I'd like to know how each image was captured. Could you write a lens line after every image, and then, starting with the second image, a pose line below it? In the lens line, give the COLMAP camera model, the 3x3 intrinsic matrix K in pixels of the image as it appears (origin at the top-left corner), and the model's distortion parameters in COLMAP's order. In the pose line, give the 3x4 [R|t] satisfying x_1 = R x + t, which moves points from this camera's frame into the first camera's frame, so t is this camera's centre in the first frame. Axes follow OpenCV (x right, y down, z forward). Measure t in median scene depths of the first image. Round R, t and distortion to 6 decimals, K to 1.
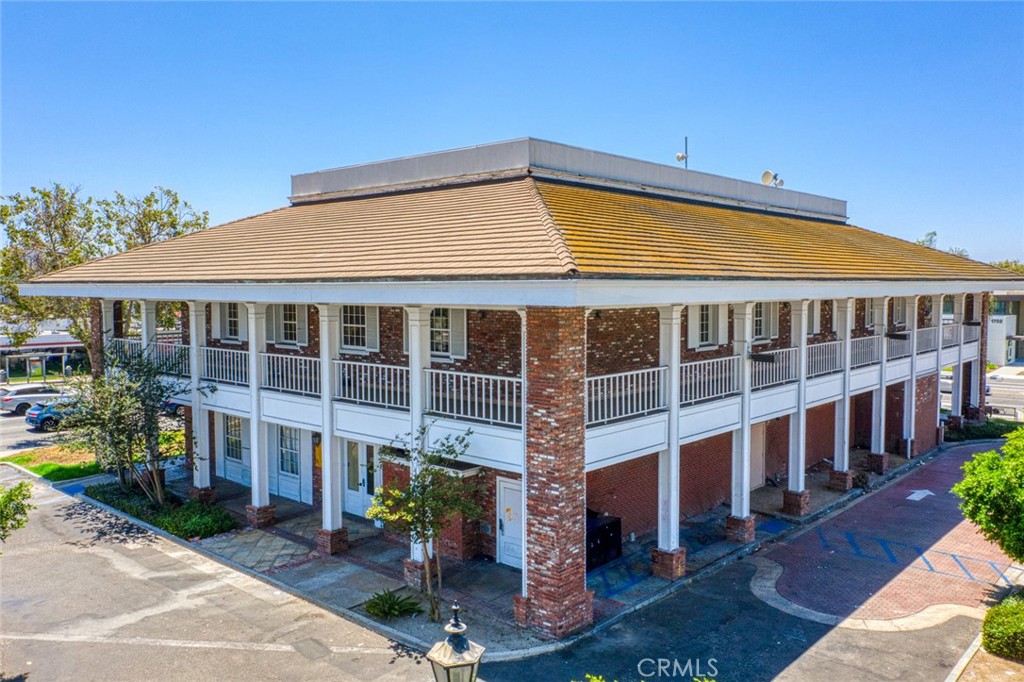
lens RADIAL K [[810.0, 0, 512.0], [0, 810.0, 341.0], [0, 0, 1]] dist [0.024131, -0.072473]
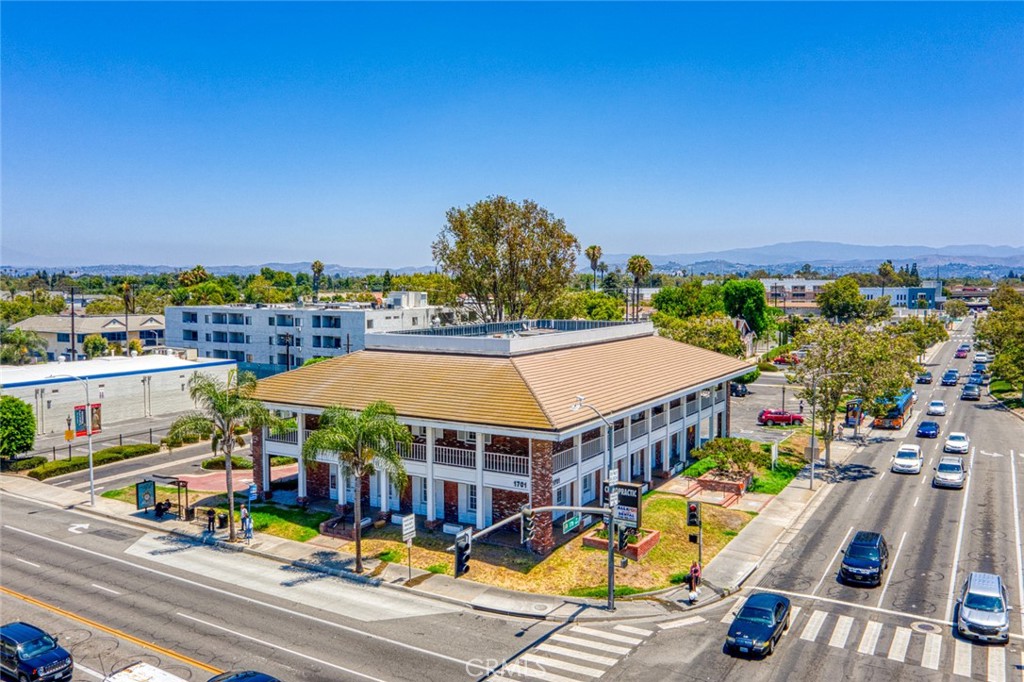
lens RADIAL K [[810.0, 0, 512.0], [0, 810.0, 341.0], [0, 0, 1]] dist [0.024131, -0.072473]
pose [[0.981553, -0.012652, 0.190772, -0.434997], [0.012084, 0.999918, 0.004140, -0.277876], [-0.190809, -0.001758, 0.981626, -1.290138]]
